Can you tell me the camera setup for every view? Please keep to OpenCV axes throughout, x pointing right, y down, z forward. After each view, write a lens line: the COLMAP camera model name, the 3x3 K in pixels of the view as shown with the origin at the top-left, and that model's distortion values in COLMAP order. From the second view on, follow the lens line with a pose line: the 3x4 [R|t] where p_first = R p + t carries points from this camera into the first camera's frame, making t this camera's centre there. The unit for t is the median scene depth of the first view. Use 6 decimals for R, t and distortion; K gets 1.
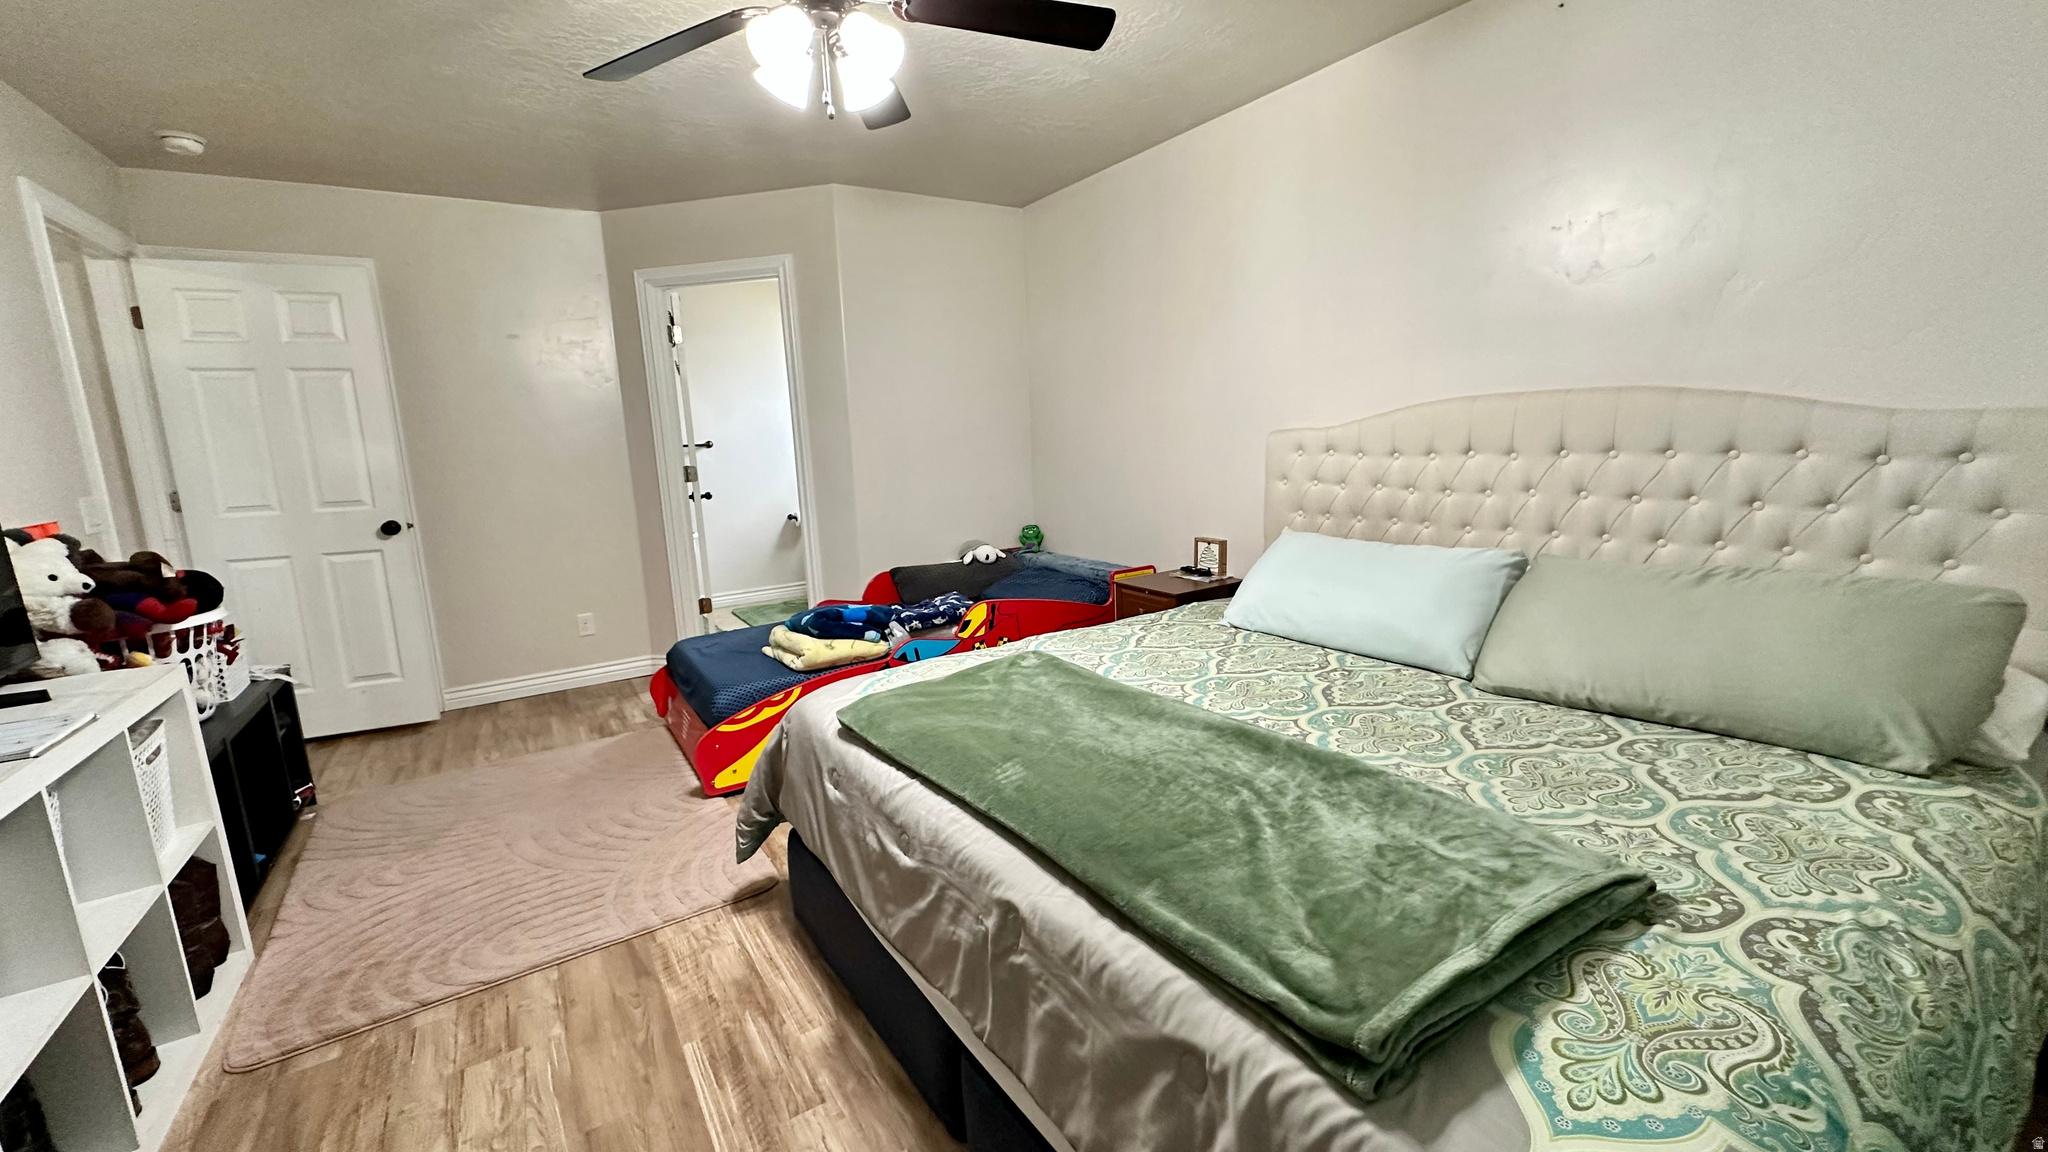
lens RADIAL K [[813.5, 0, 1024.5], [0, 813.5, 570.7], [0, 0, 1]] dist [-0.000860, 0.000599]
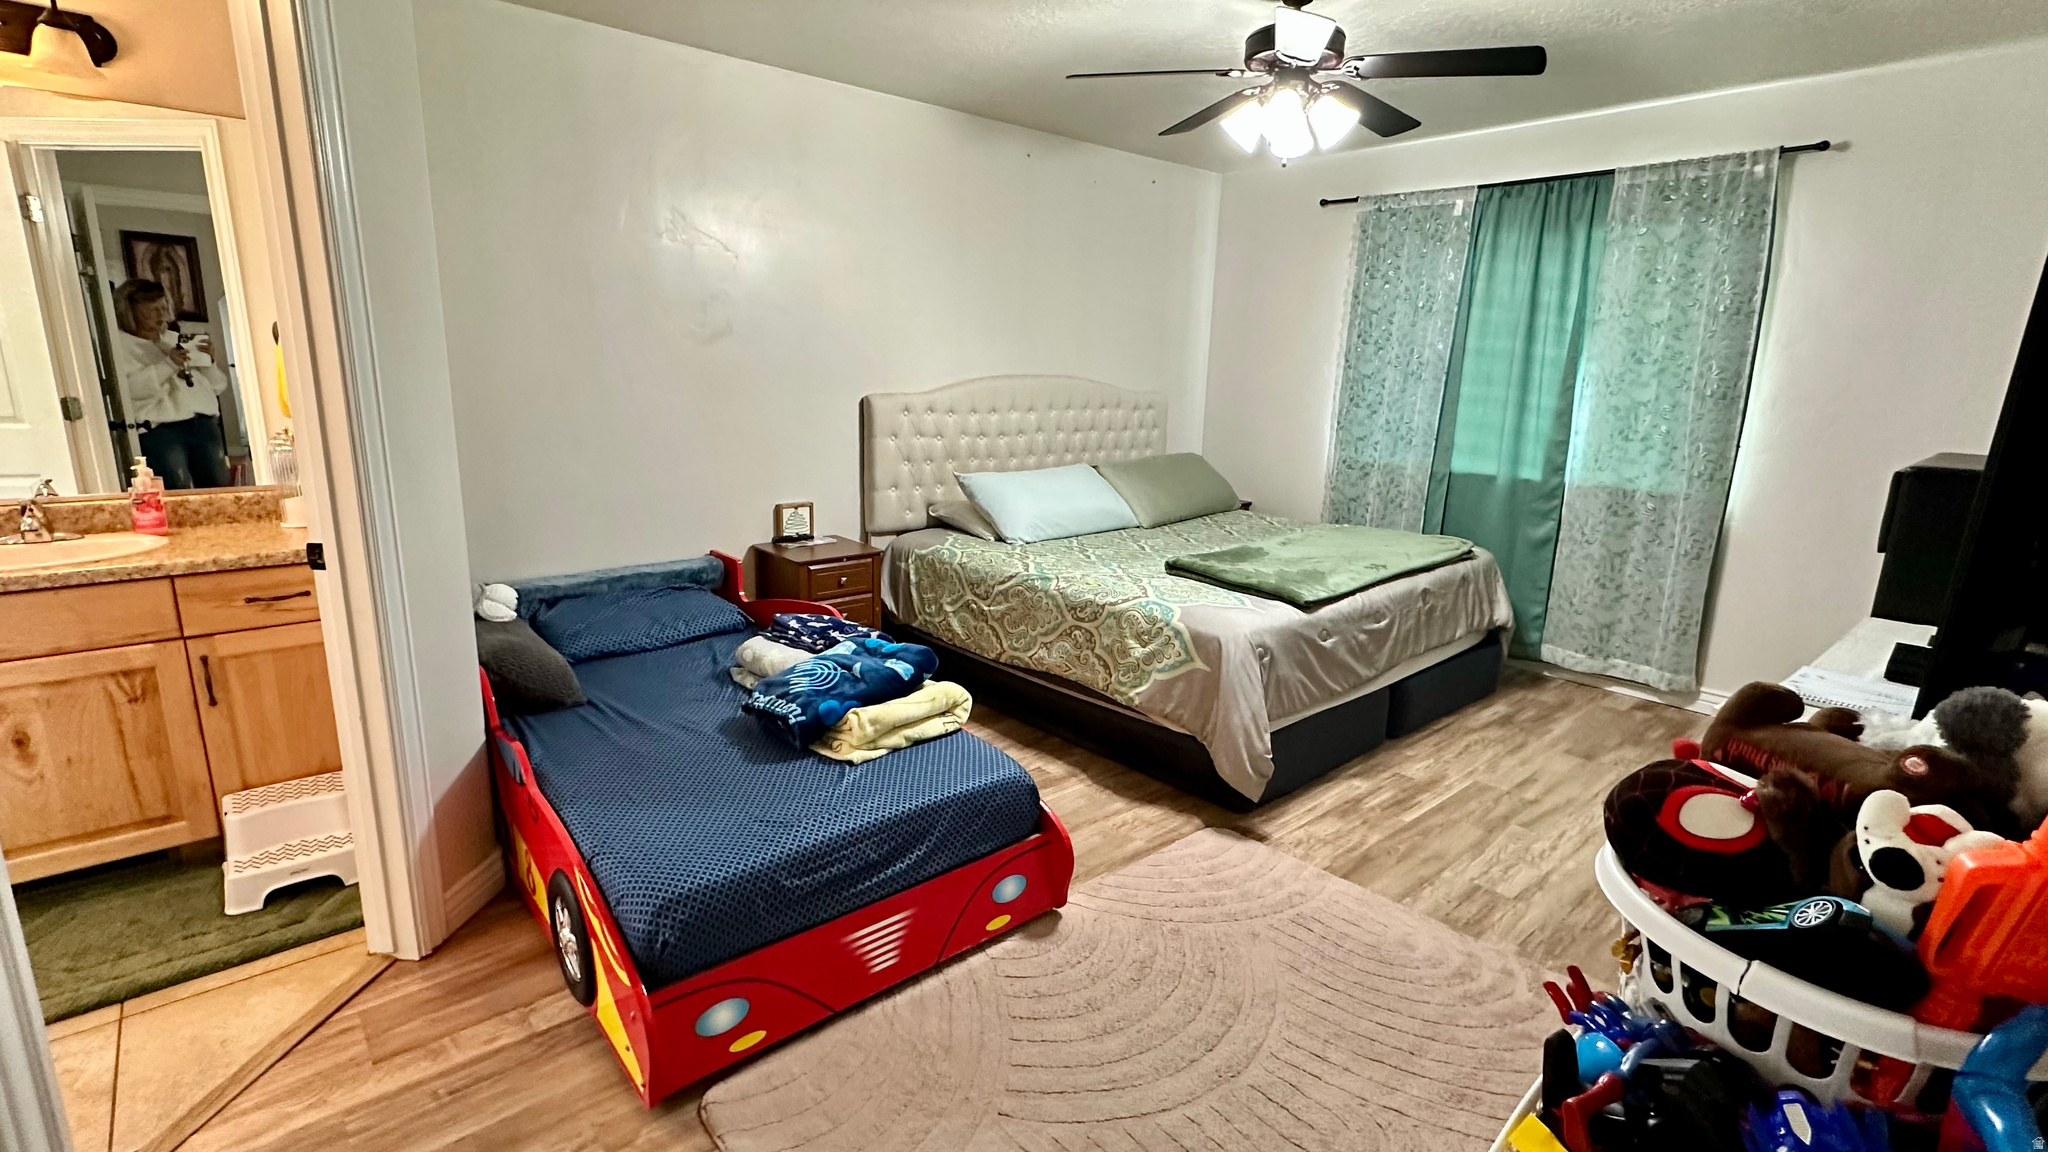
lens RADIAL K [[939.3, 0, 1024.0], [0, 939.3, 576.0], [0, 0, 1]] dist [-0.000627, -0.000015]
pose [[-0.153752, -0.179382, 0.971691, -1.530165], [0.149502, 0.967839, 0.202327, -0.235385], [-0.976734, 0.176378, -0.121989, 1.470472]]
